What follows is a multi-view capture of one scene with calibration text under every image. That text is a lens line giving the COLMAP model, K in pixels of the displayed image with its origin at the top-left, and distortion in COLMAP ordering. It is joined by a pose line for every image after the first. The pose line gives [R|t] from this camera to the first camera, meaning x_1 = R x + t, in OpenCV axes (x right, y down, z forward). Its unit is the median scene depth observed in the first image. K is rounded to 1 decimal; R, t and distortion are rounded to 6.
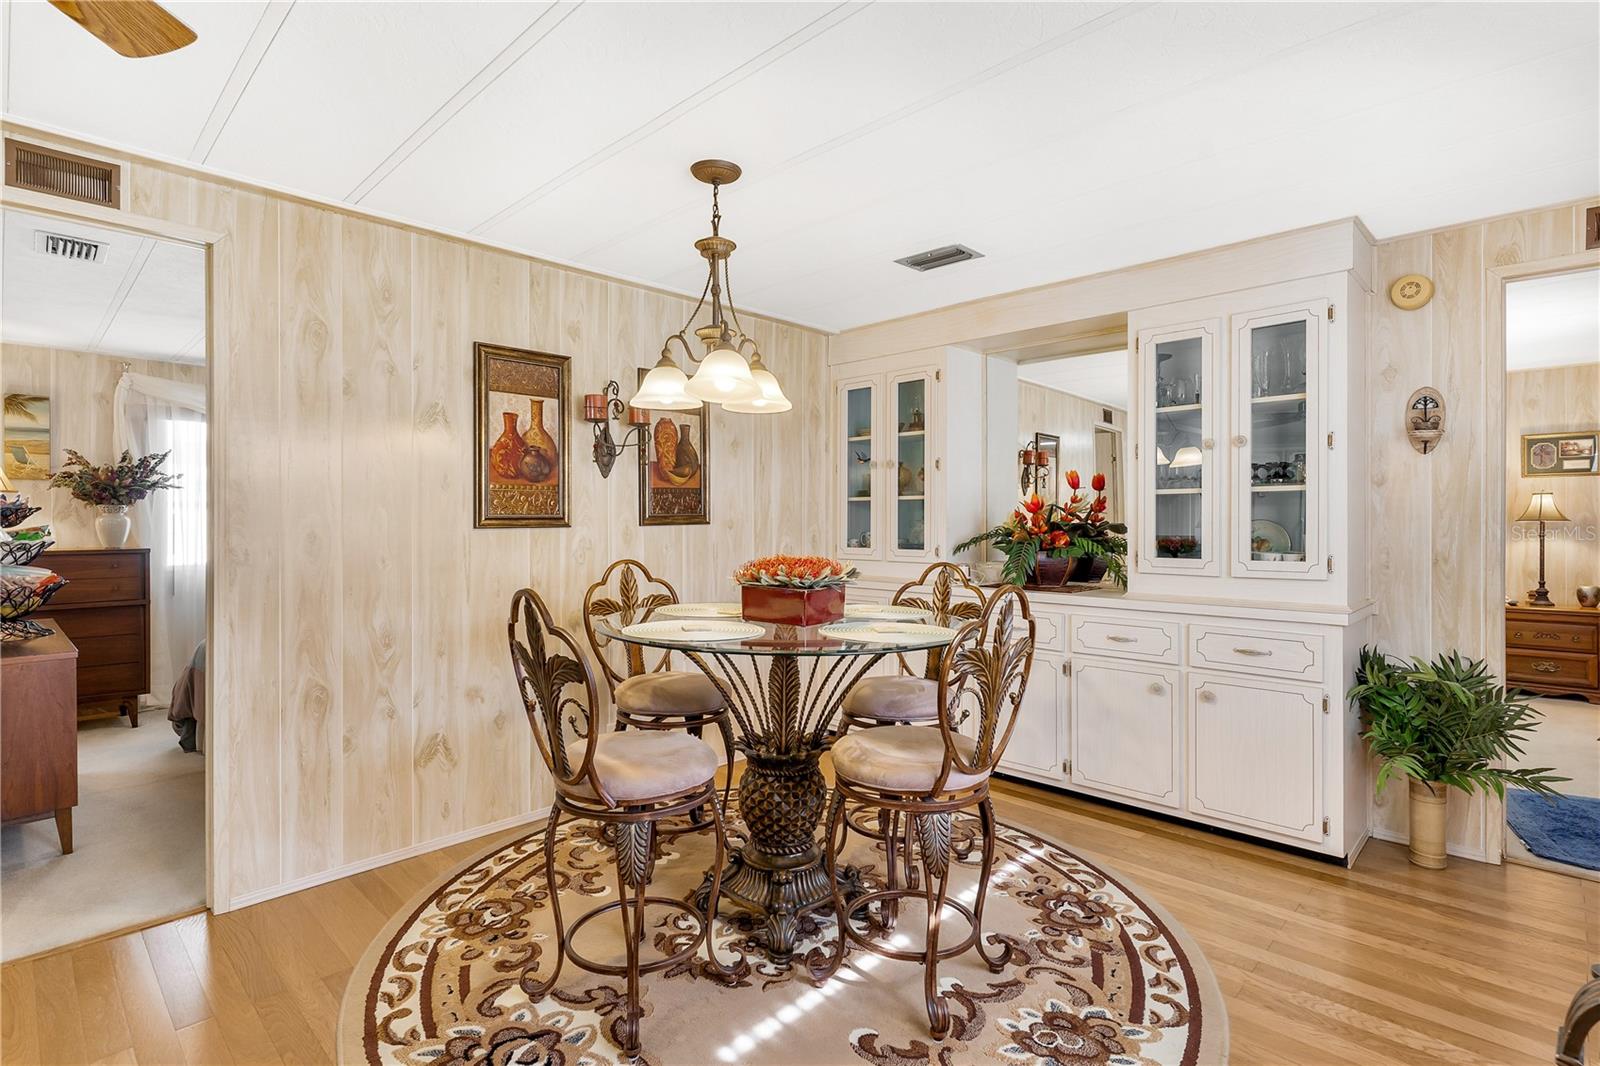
lens RADIAL K [[785.0, 0, 800.7], [0, 785.0, 531.1], [0, 0, 1]] dist [0.002585, -0.001115]
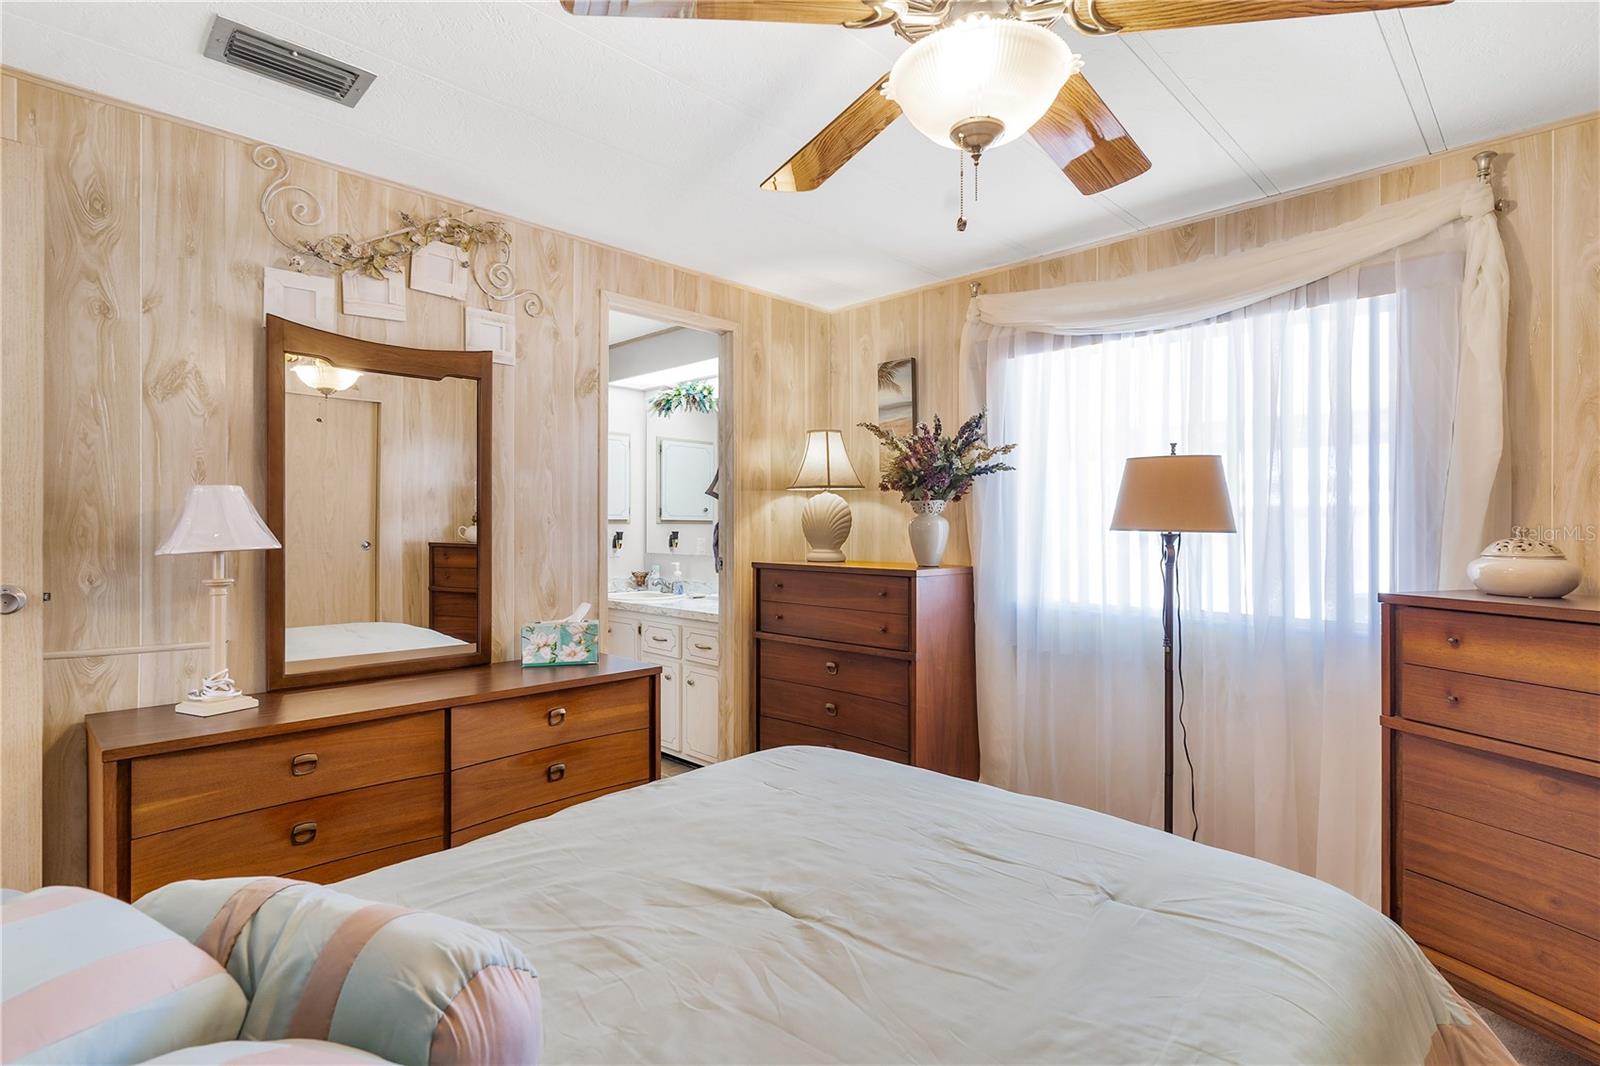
lens RADIAL K [[785.0, 0, 807.1], [0, 785.0, 528.0], [0, 0, 1]] dist [0.002585, -0.001115]
pose [[-0.012874, -0.001628, -0.999916, -0.214123], [-0.020940, 0.999780, -0.001358, -0.007423], [0.999698, 0.020921, -0.012905, 0.906773]]
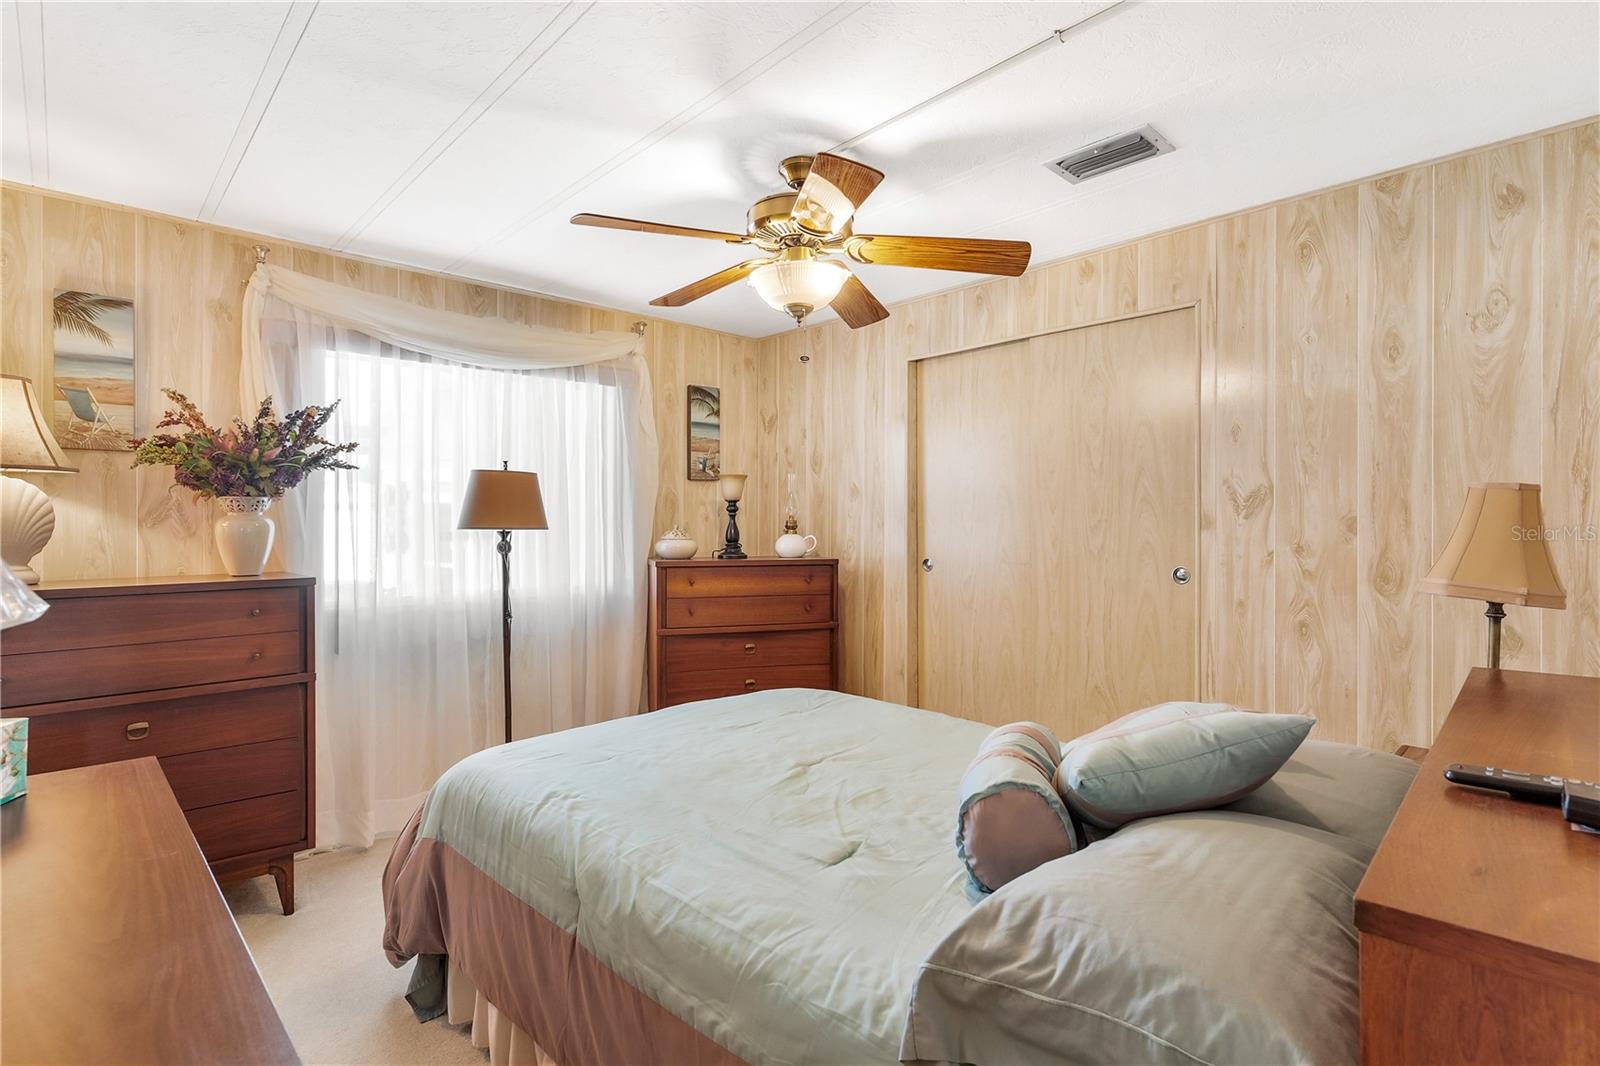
lens RADIAL K [[785.0, 0, 799.7], [0, 785.0, 529.8], [0, 0, 1]] dist [0.002585, -0.001115]
pose [[0.999216, -0.003817, -0.039396, -0.466340], [0.003669, 0.999986, -0.003820, -0.006896], [0.039410, 0.003672, 0.999216, 0.467297]]
